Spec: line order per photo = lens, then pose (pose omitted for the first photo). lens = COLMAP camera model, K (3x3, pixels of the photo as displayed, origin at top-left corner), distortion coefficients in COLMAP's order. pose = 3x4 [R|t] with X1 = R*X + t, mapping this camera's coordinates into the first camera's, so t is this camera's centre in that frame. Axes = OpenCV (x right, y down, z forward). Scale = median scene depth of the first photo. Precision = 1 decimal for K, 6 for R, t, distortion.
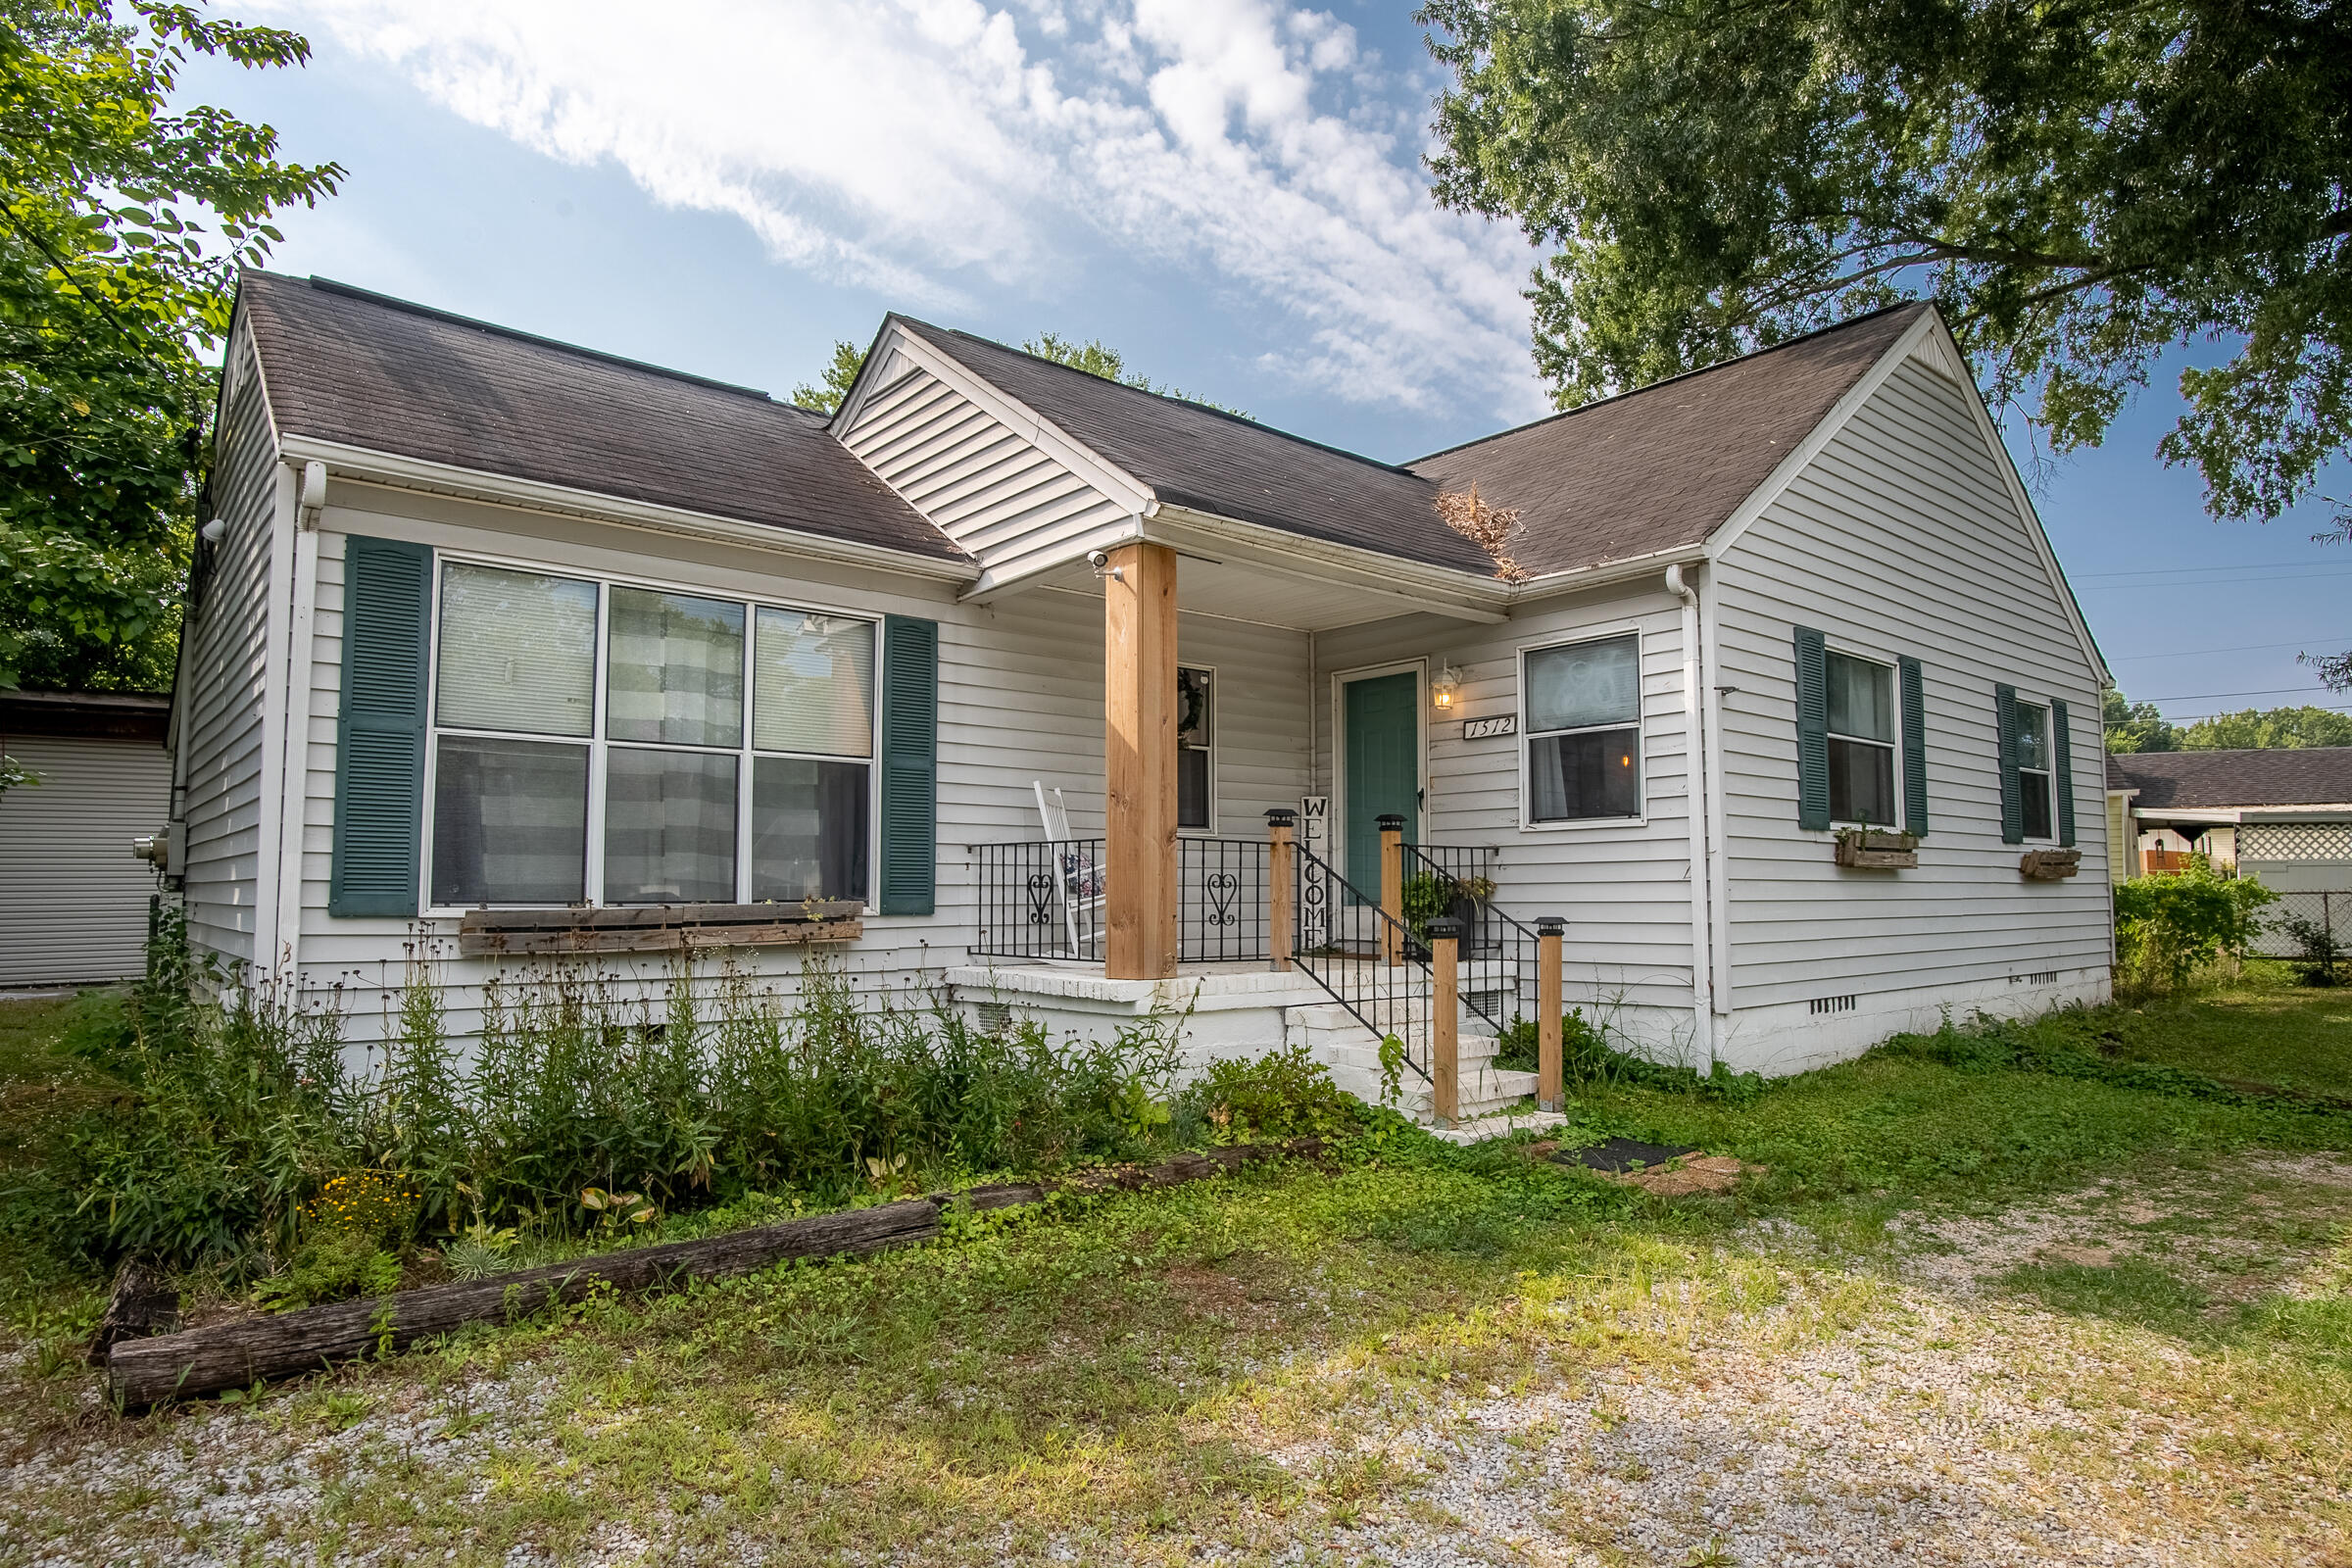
lens RADIAL K [[1338.0, 0, 1168.3], [0, 1338.0, 813.3], [0, 0, 1]] dist [-0.018302, 0.032381]
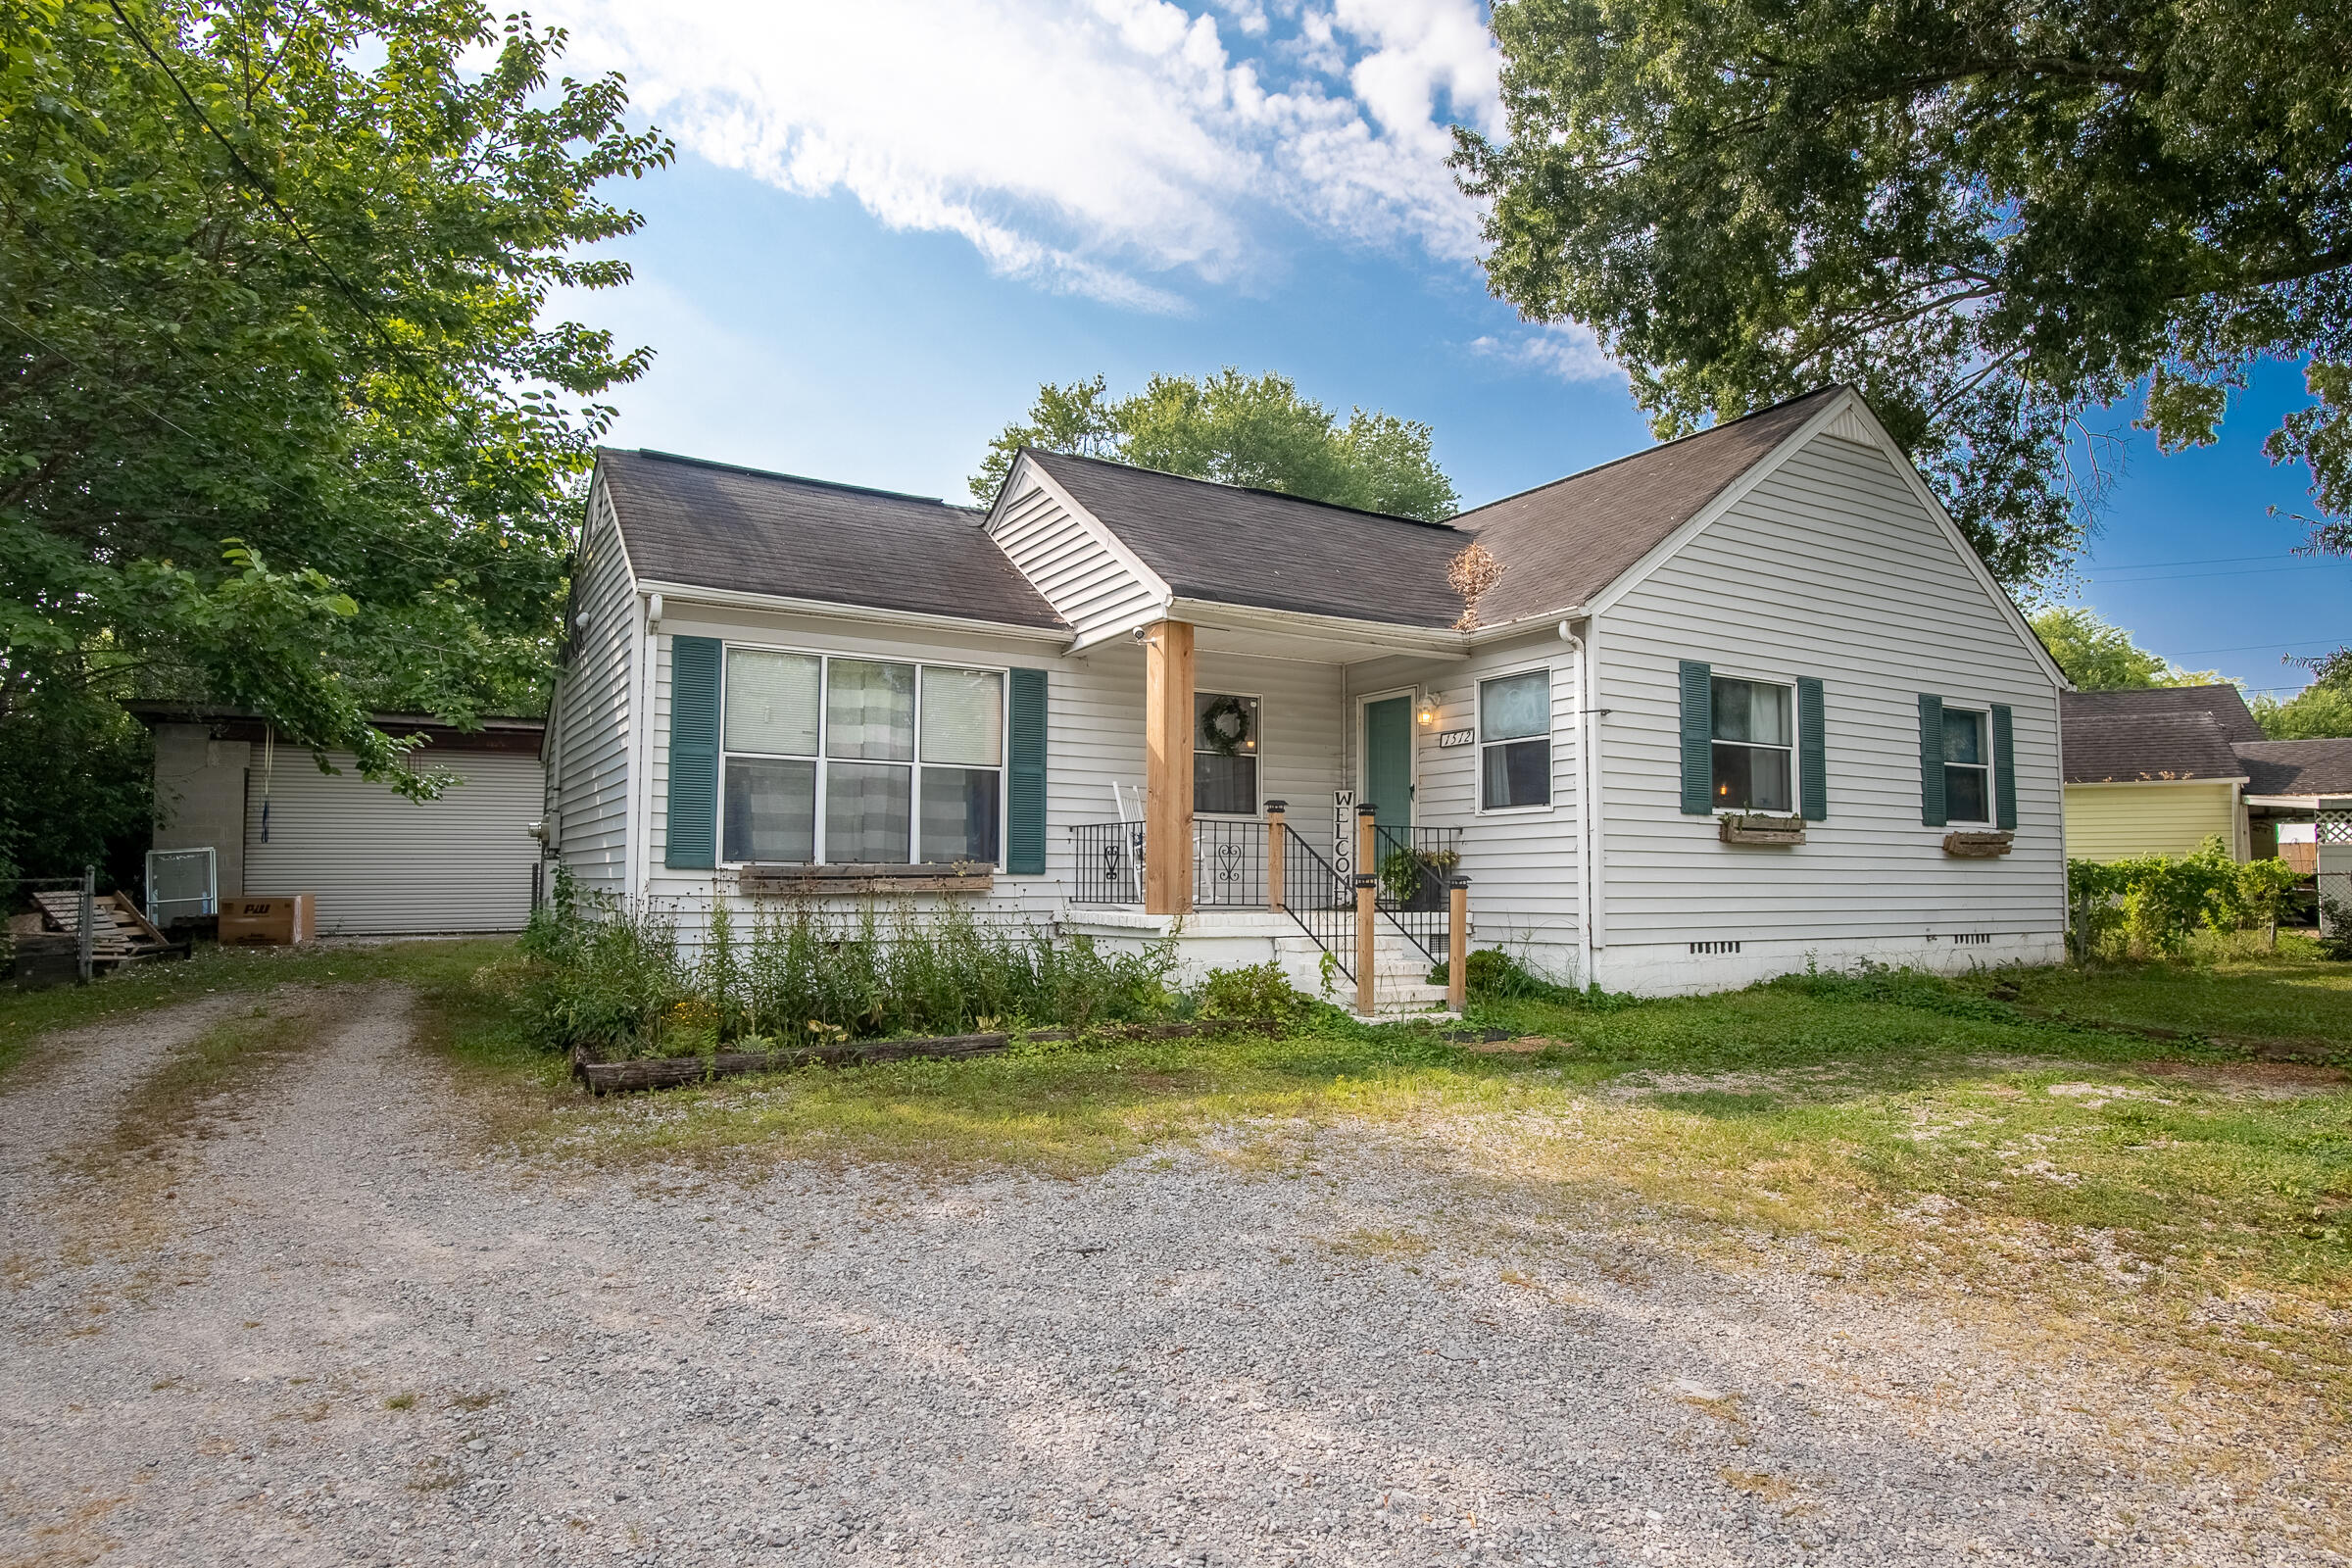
lens RADIAL K [[1342.3, 0, 1176.0], [0, 1342.3, 784.0], [0, 0, 1]] dist [0.054298, 0.000550]
pose [[0.987836, -0.006325, -0.155372, 0.188790], [0.003955, 0.999871, -0.015558, 0.001436], [0.155450, 0.014755, 0.987734, -0.407489]]
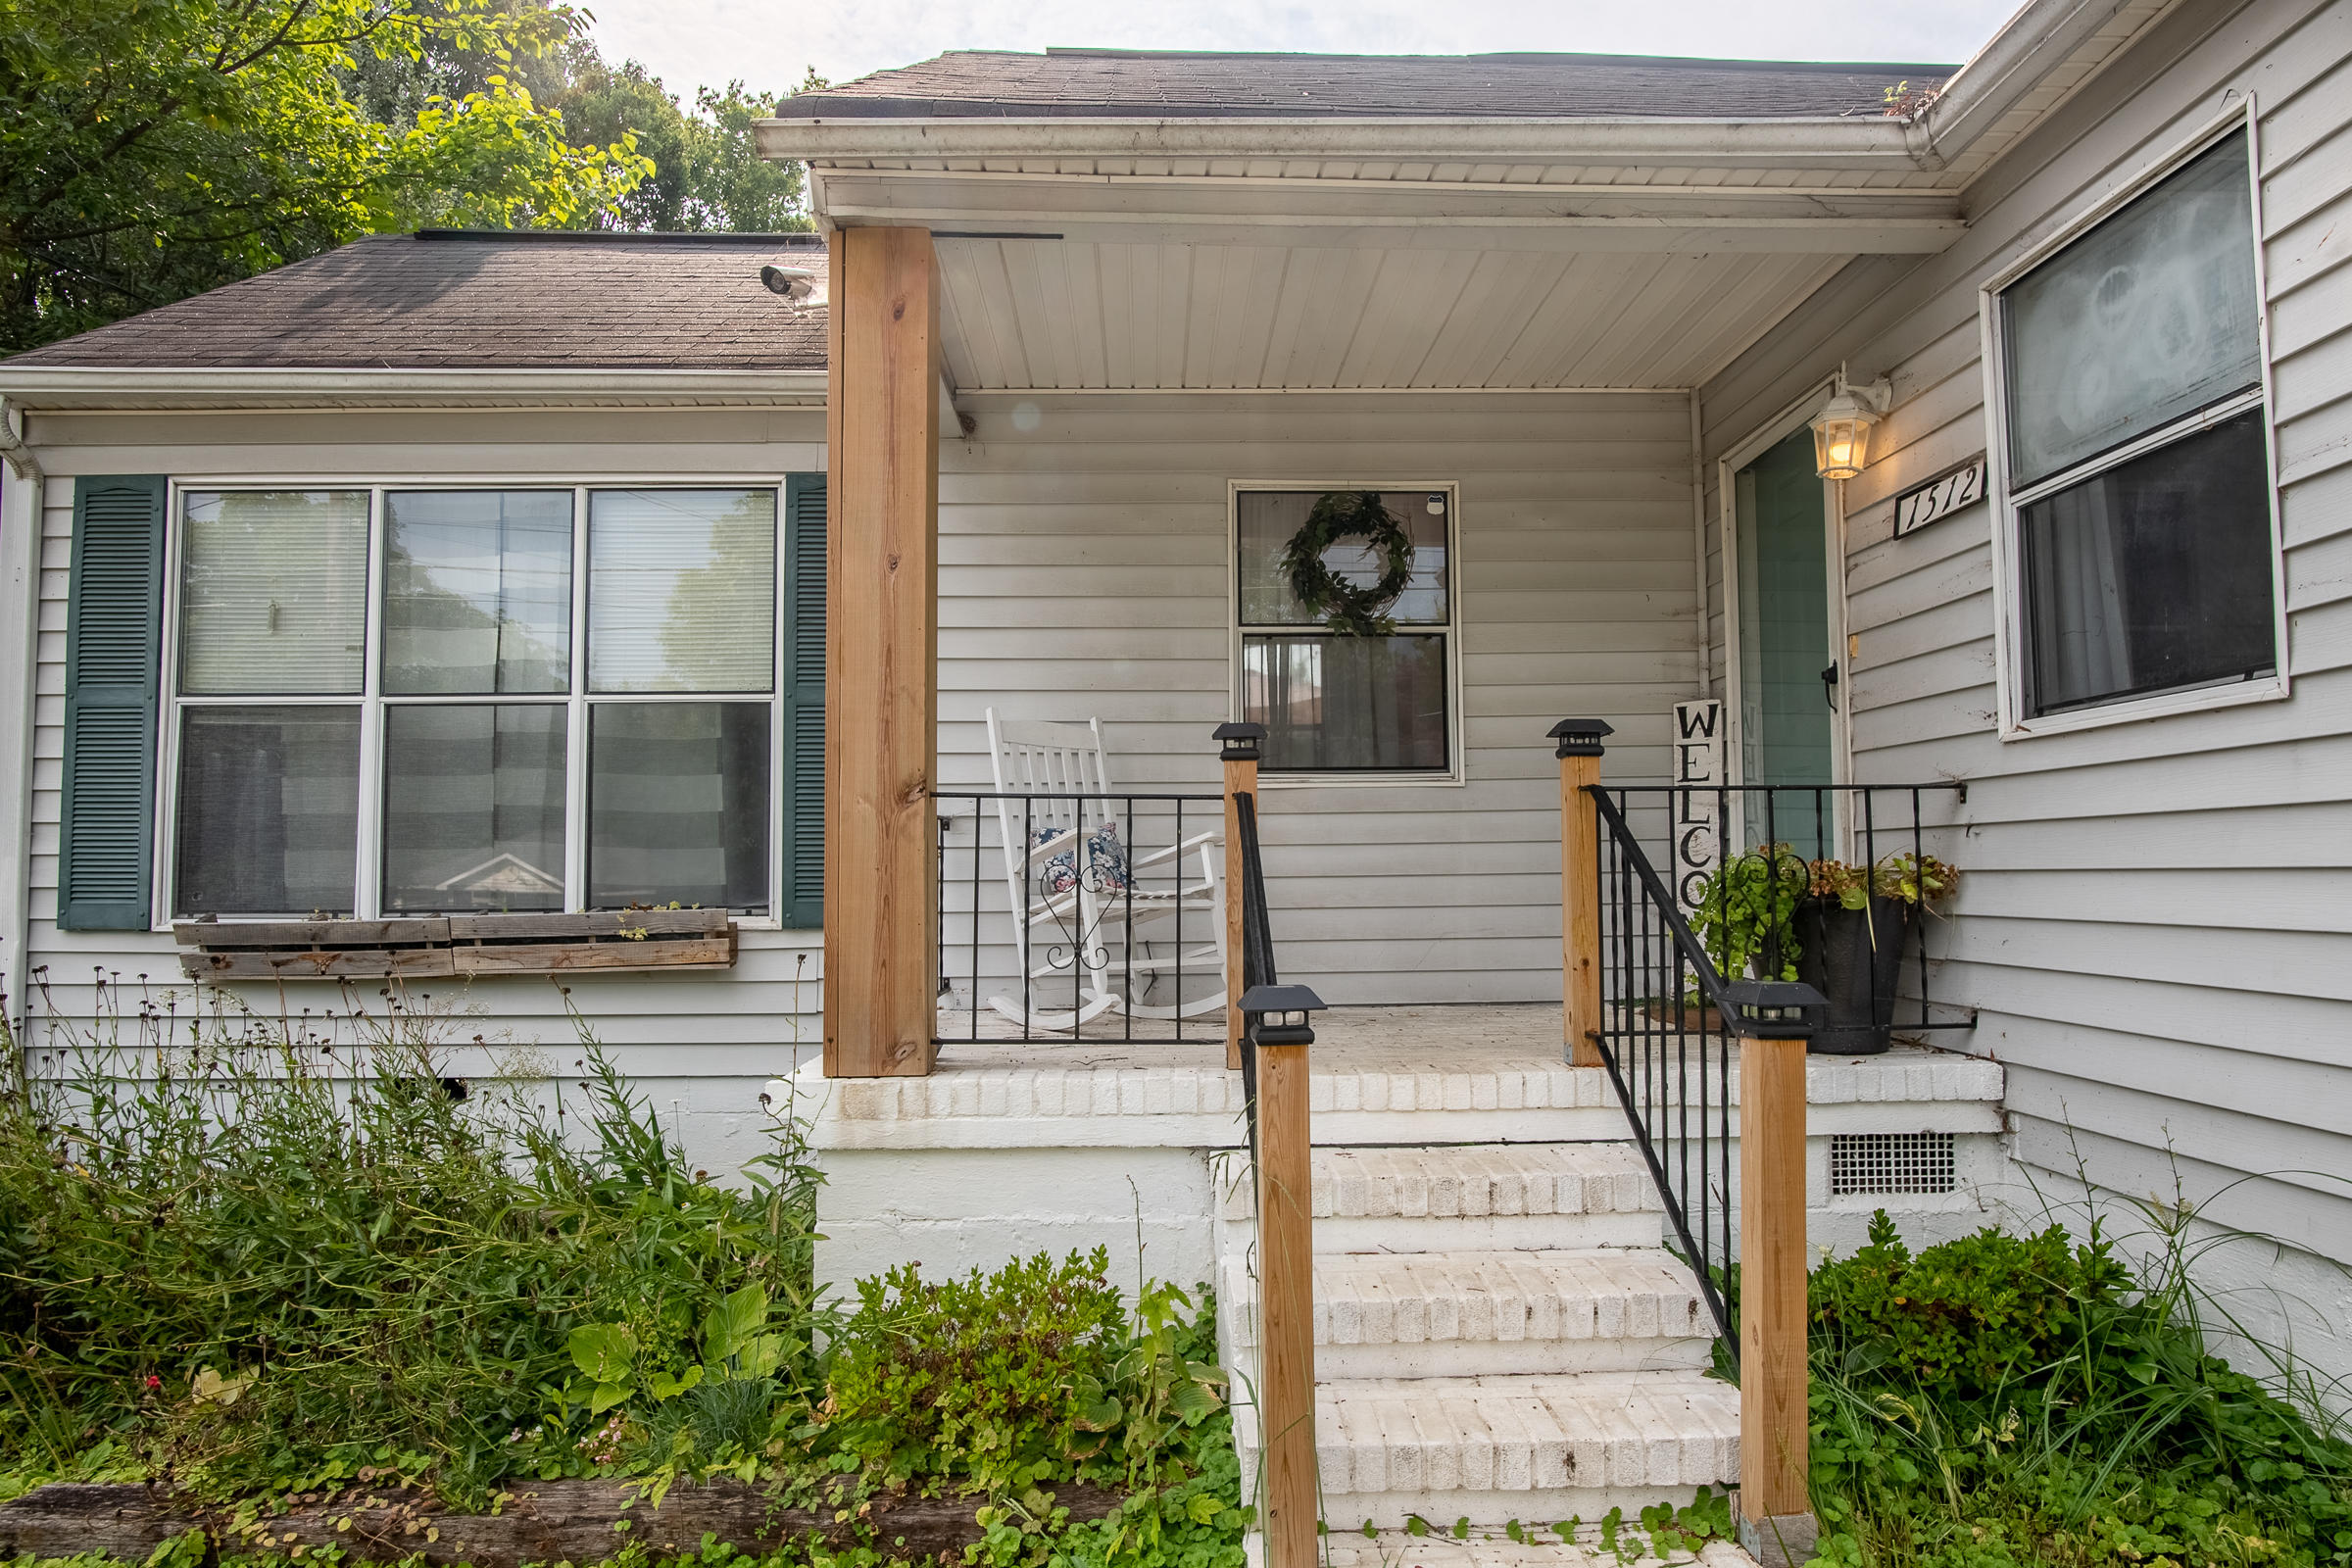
lens RADIAL K [[1364.6, 0, 1176.0], [0, 1364.6, 784.0], [0, 0, 1]] dist [-0.002475, 0.000289]
pose [[0.787078, -0.045096, -0.615203, 0.341868], [0.046721, 0.998818, -0.013442, 0.021948], [0.615081, -0.018163, 0.788254, 0.564153]]
